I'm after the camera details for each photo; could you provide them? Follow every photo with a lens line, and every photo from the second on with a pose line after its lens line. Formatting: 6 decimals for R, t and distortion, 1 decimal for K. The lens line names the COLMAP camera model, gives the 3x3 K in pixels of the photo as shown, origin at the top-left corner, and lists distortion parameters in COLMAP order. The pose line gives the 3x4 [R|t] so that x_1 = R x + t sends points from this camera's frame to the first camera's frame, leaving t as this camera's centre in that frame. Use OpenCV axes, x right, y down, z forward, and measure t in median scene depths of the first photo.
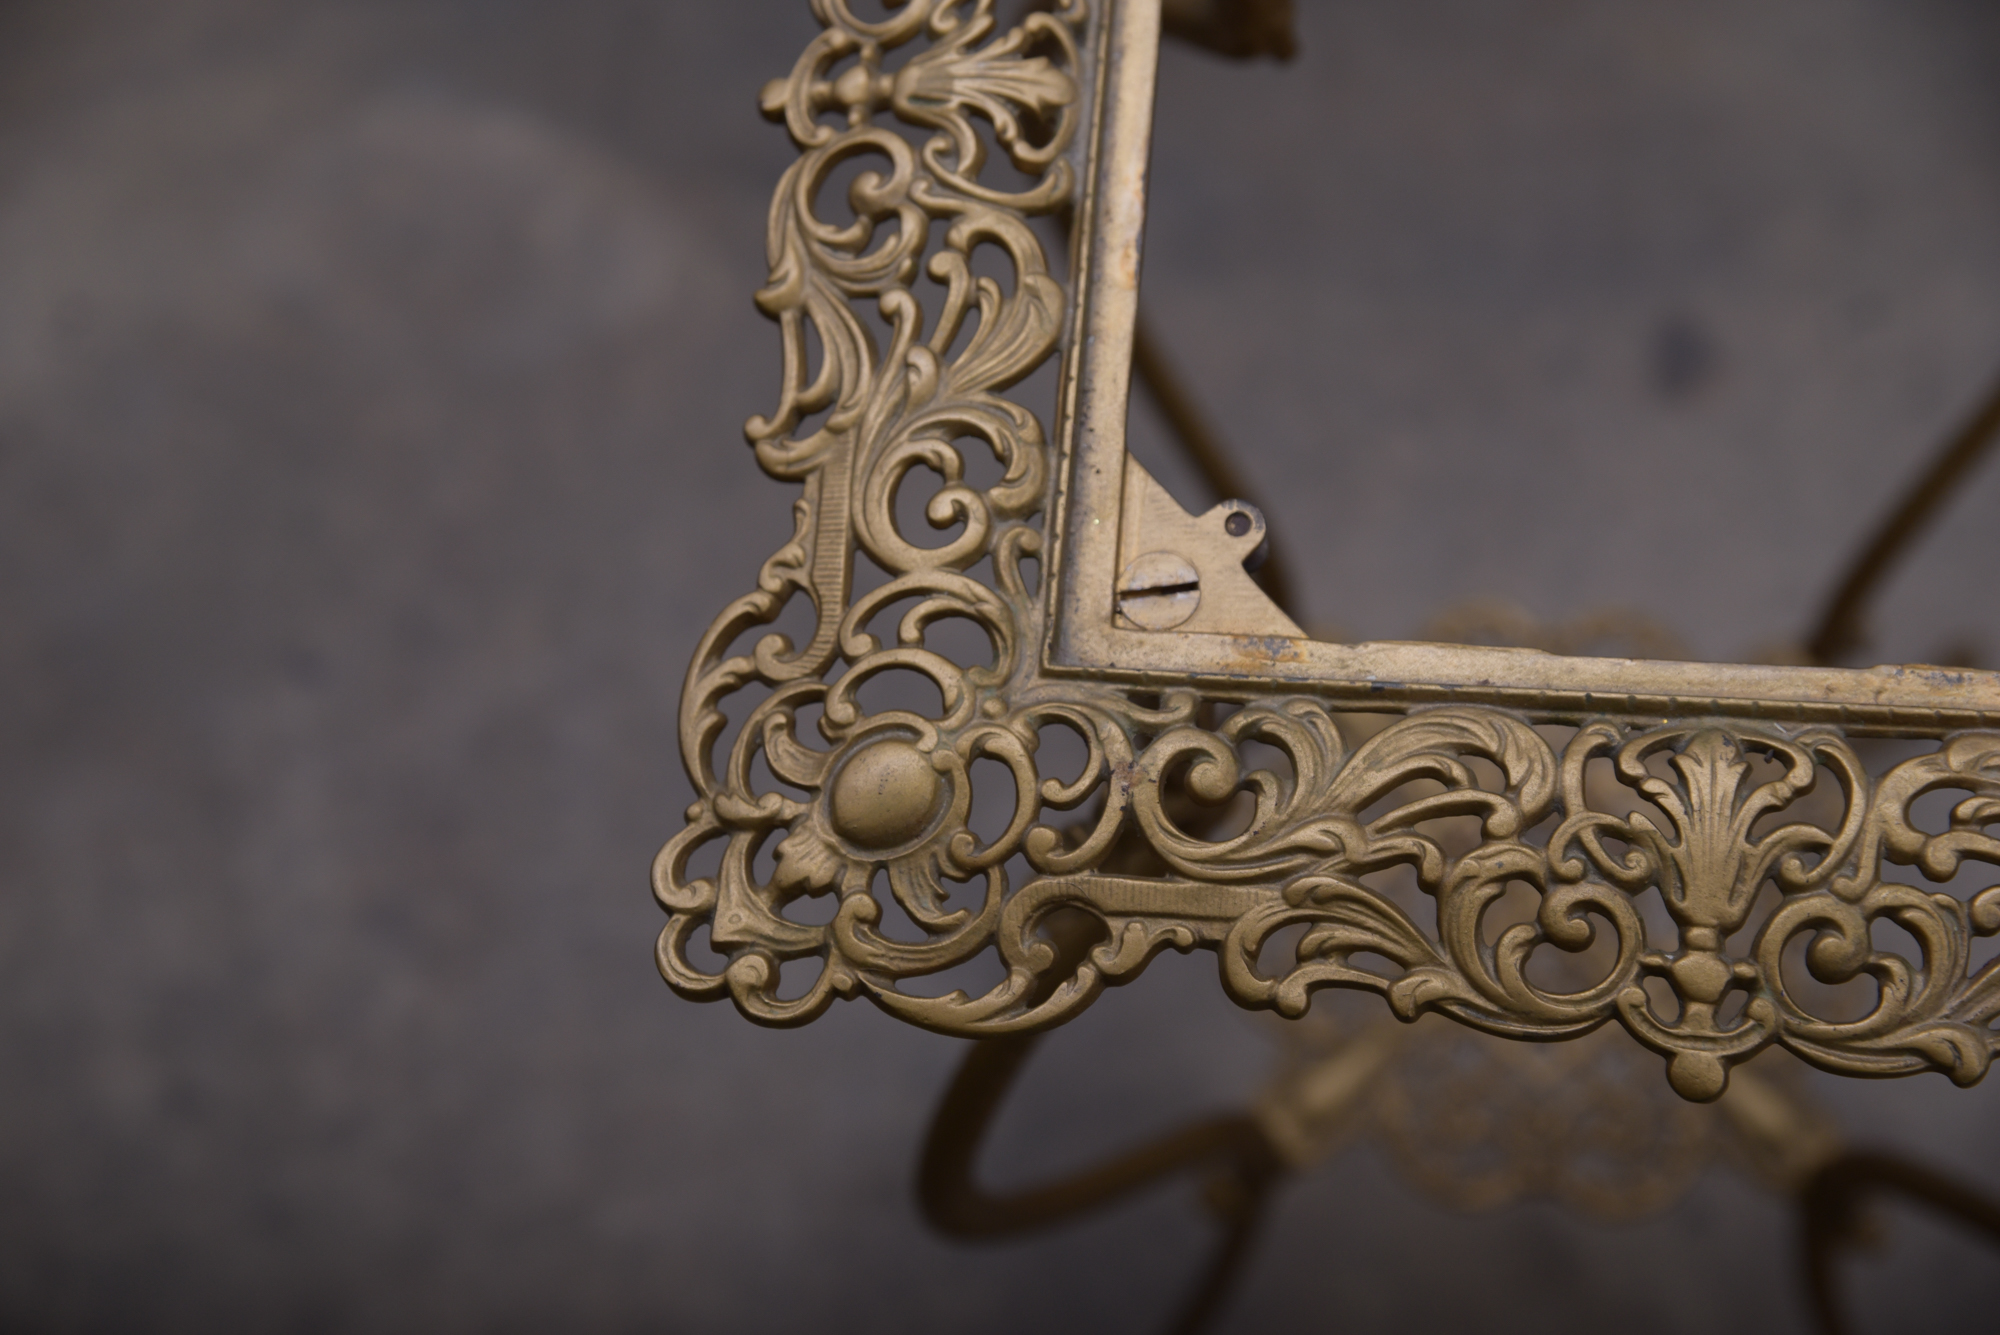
lens RADIAL K [[3294.7, 0, 1004.6], [0, 3294.7, 673.9], [0, 0, 1]] dist [0.082806, 0.000000]
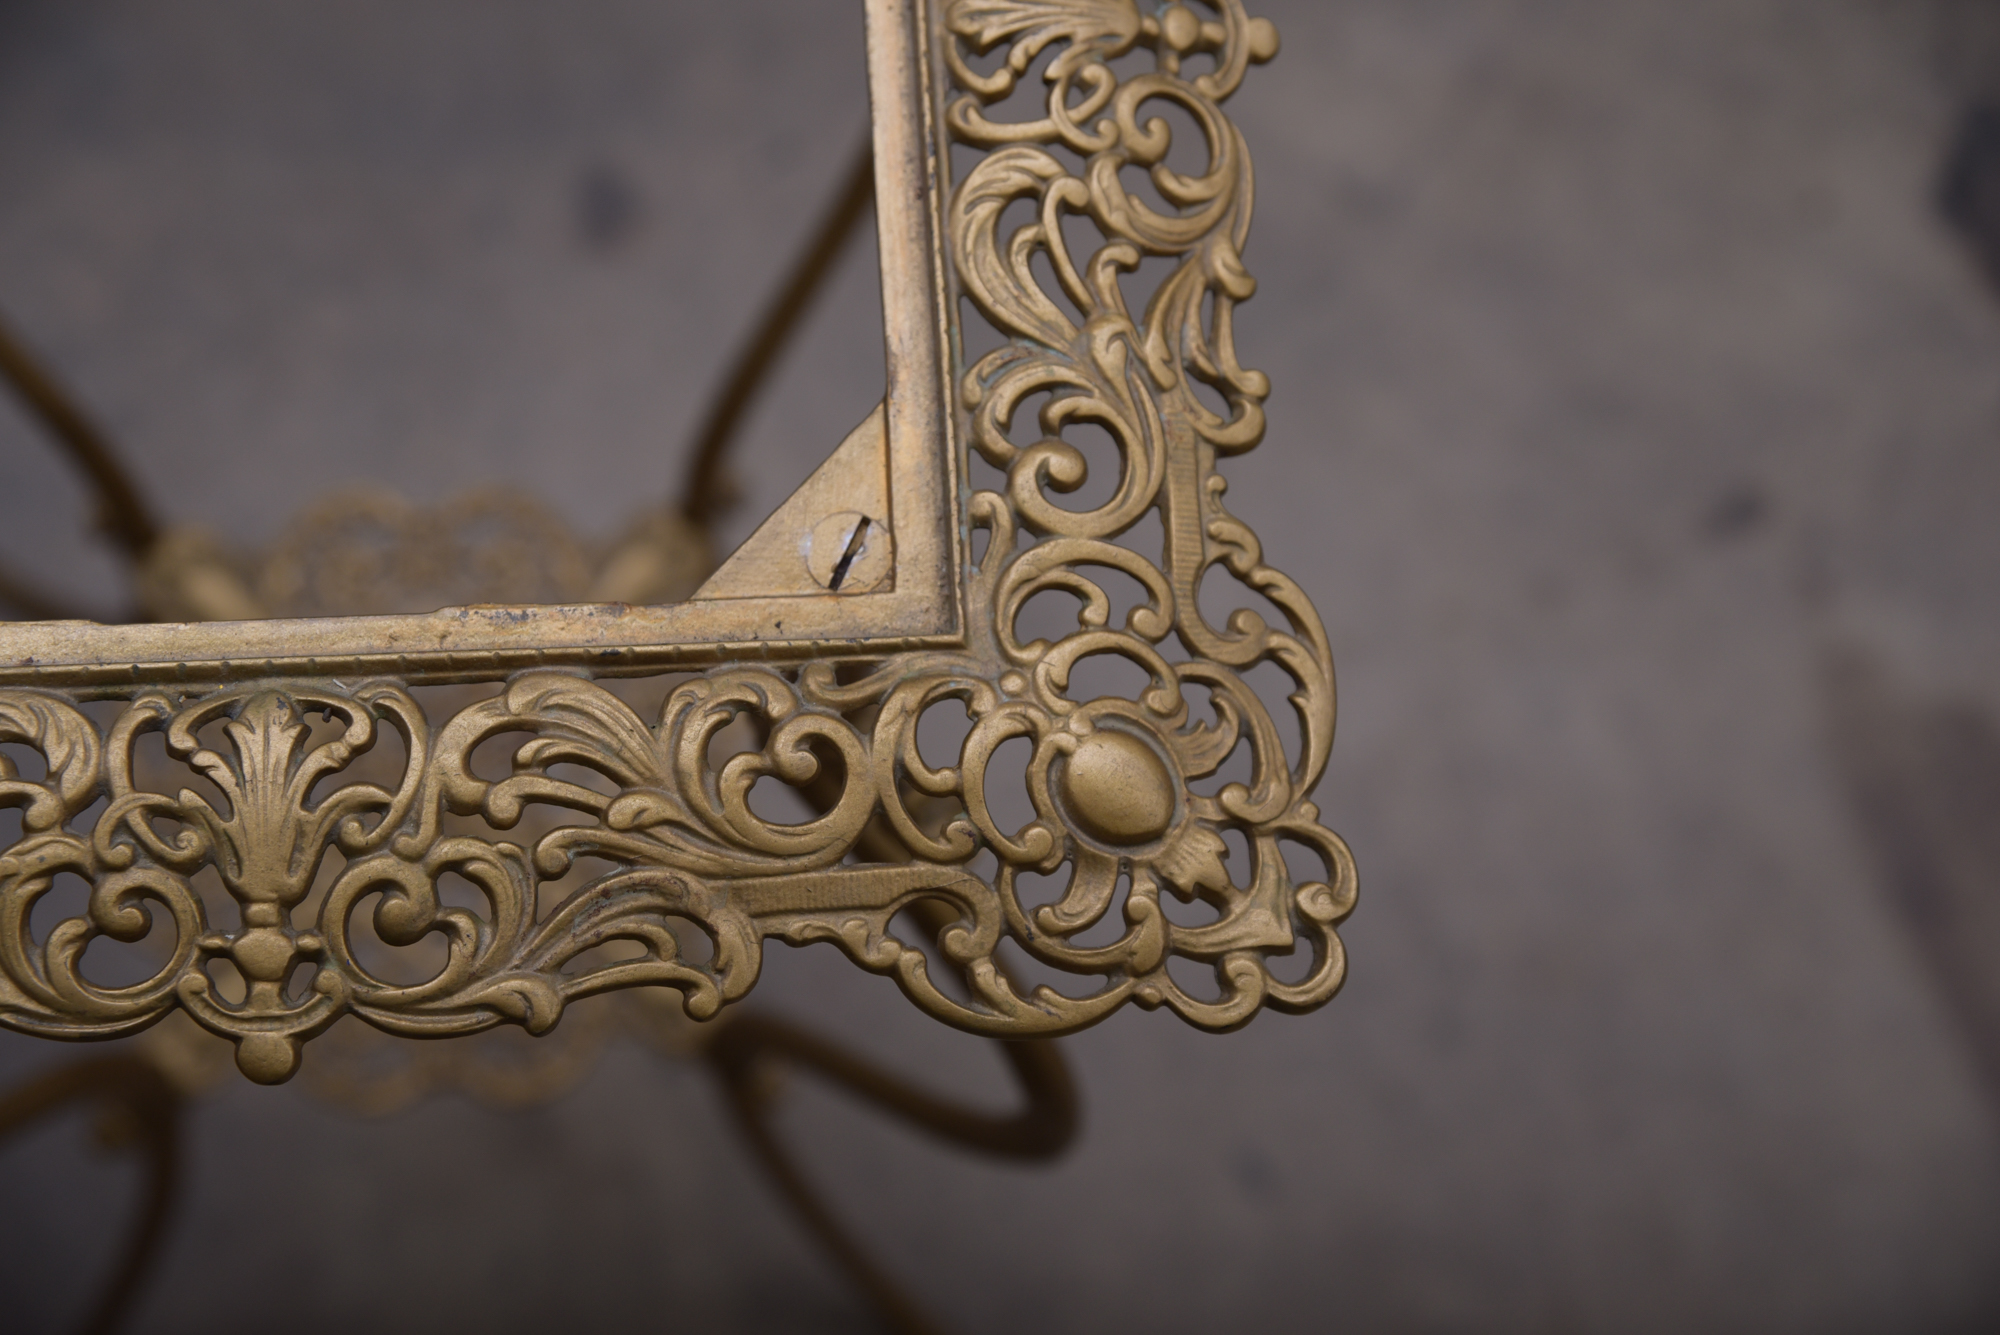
lens RADIAL K [[3294.7, 0, 979.3], [0, 3294.7, 676.5], [0, 0, 1]] dist [0.082806, 0.000000]
pose [[0.969630, -0.091751, 0.226713, 0.190511], [0.078419, 0.994656, 0.067150, -0.034483], [-0.231663, -0.047332, 0.971644, 0.023808]]
